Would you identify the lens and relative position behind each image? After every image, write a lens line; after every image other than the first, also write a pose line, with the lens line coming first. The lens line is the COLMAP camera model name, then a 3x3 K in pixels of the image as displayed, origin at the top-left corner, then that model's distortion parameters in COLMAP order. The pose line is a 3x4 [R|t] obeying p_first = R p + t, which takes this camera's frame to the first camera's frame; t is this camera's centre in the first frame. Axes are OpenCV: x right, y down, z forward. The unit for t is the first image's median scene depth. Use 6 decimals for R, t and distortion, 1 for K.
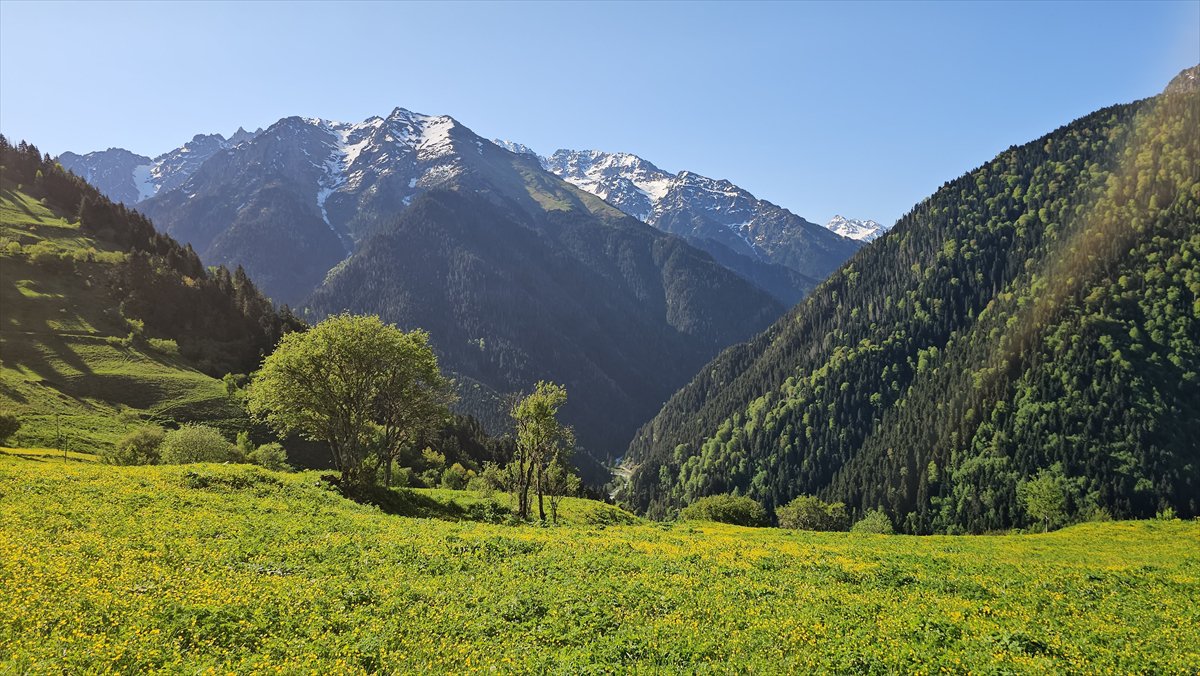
lens RADIAL K [[798.5, 0, 608.4], [0, 798.5, 342.8], [0, 0, 1]] dist [0.061896, -0.061651]
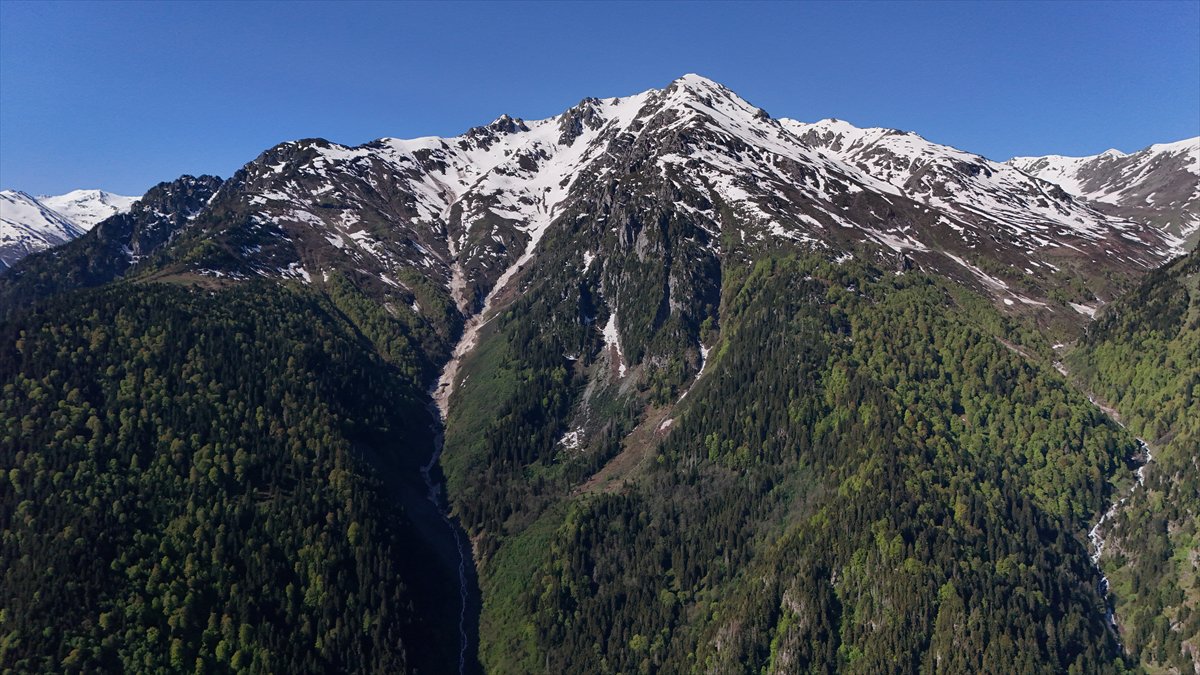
lens RADIAL K [[876.1, 0, 602.7], [0, 876.1, 333.1], [0, 0, 1]] dist [0.067362, -0.061061]
pose [[0.465226, 0.016099, 0.885045, -0.016450], [-0.023911, 0.999698, -0.005615, -0.381241], [-0.884869, -0.018550, 0.465471, 0.008820]]
